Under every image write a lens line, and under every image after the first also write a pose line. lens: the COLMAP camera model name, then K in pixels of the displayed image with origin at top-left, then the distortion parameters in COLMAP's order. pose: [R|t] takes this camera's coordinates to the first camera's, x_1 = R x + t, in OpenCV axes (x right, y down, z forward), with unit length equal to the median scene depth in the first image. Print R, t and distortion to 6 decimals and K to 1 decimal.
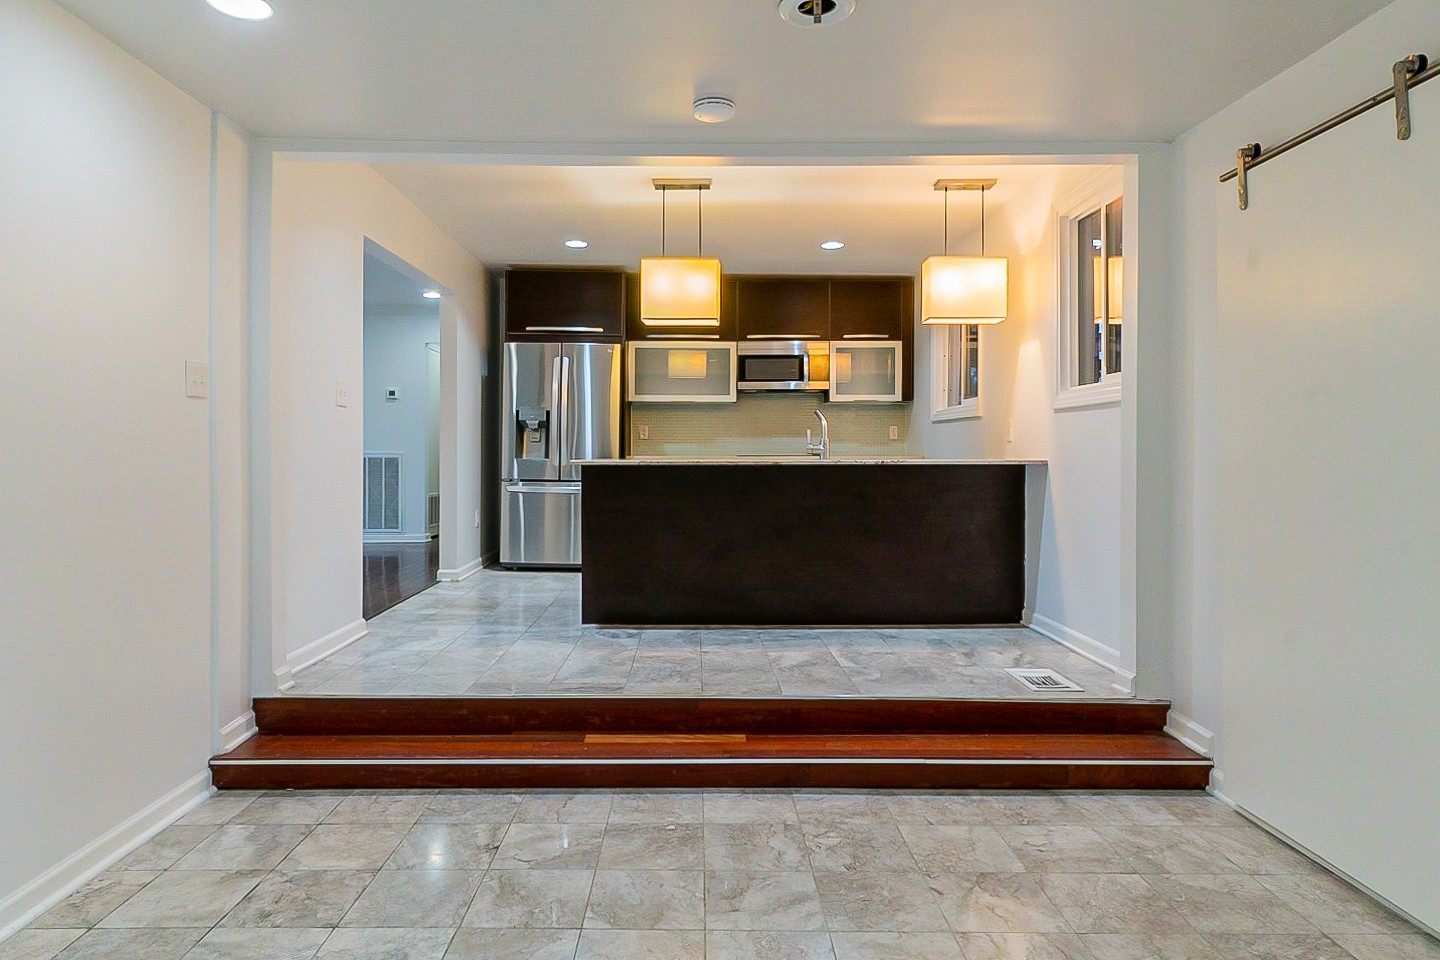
lens RADIAL K [[895.5, 0, 709.8], [0, 895.5, 451.5], [0, 0, 1]] dist [0.000372, 0.001278]
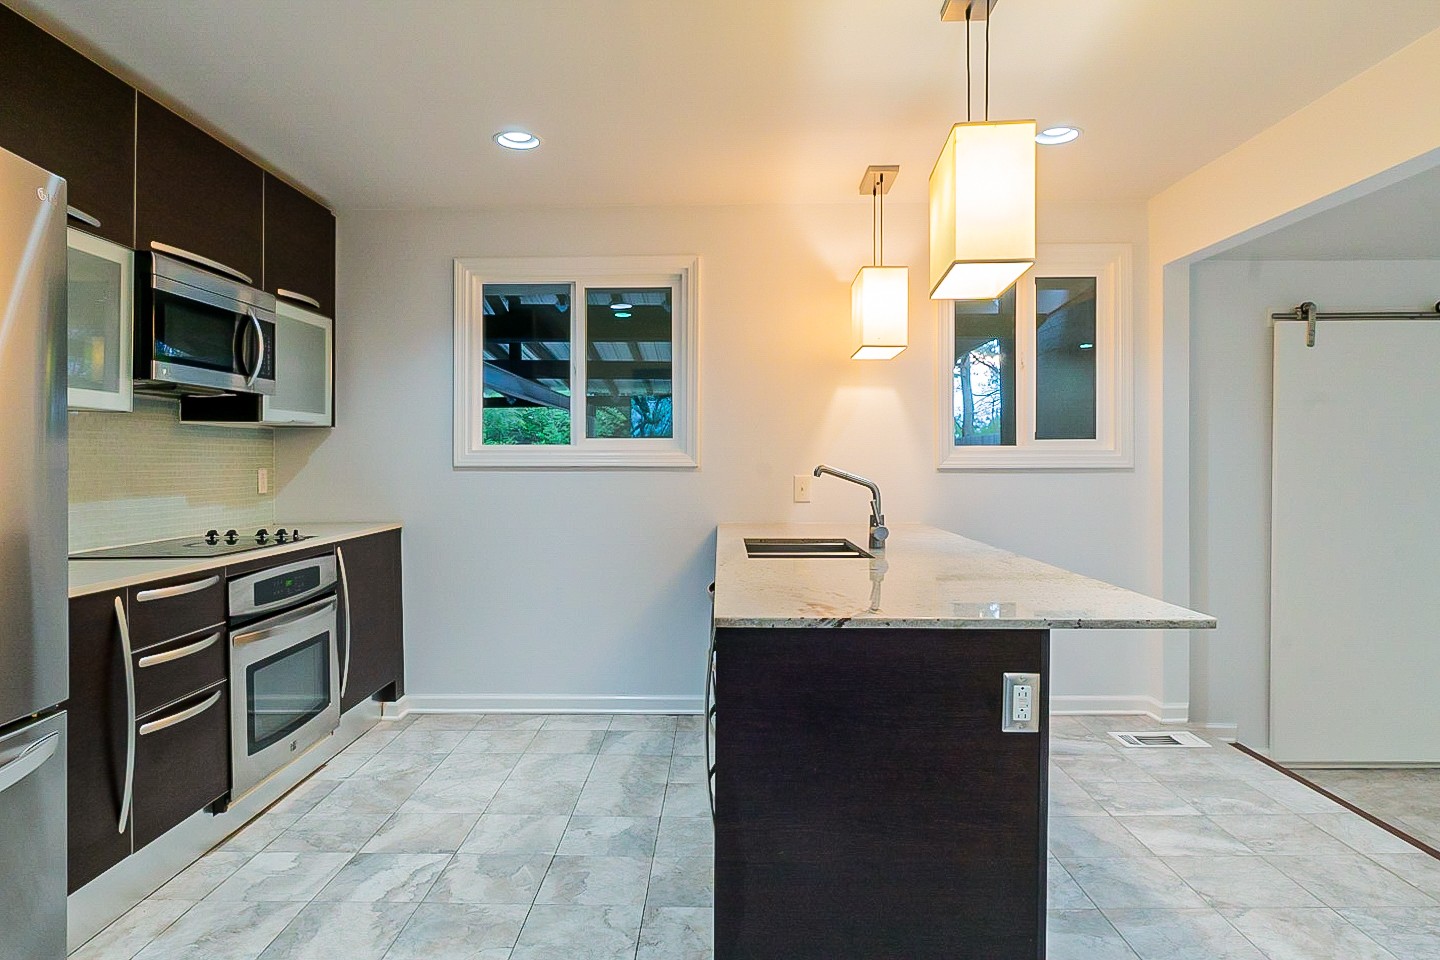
lens RADIAL K [[895.5, 0, 709.8], [0, 895.5, 451.5], [0, 0, 1]] dist [0.000372, 0.001278]
pose [[0.019297, 0.001376, 0.999813, -0.815072], [0.002731, 0.999995, -0.001429, -0.094322], [-0.999810, 0.002758, 0.019293, 1.819876]]
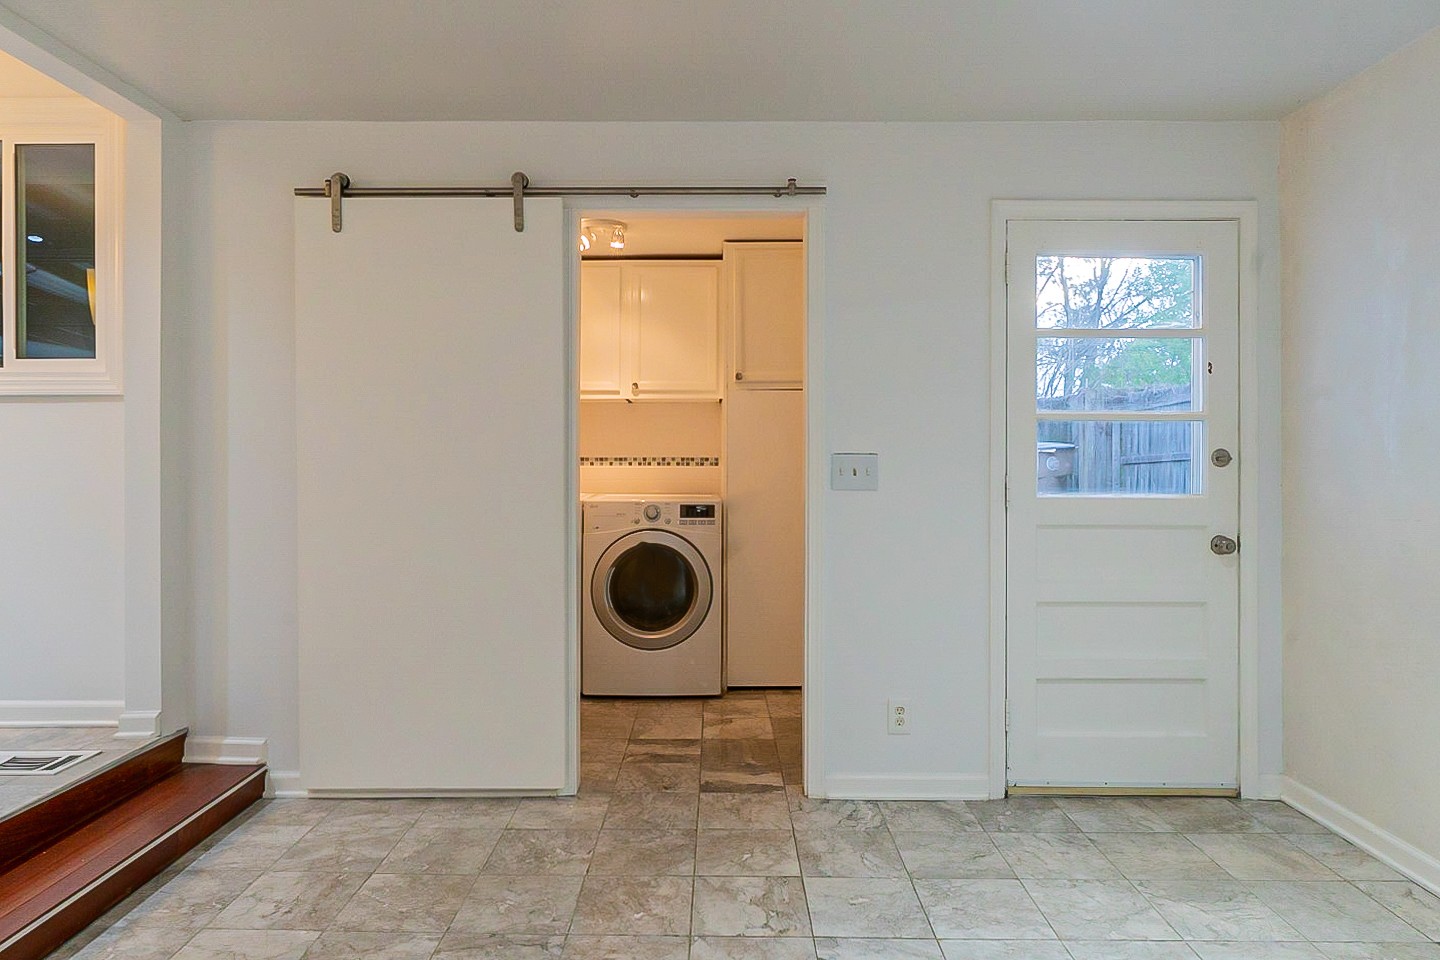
lens RADIAL K [[895.5, 0, 709.8], [0, 895.5, 451.5], [0, 0, 1]] dist [0.000372, 0.001278]
pose [[0.004318, -0.000951, 0.999990, -0.448802], [-0.002848, 0.999995, 0.000963, -0.007796], [-0.999987, -0.002852, 0.004315, 0.514678]]
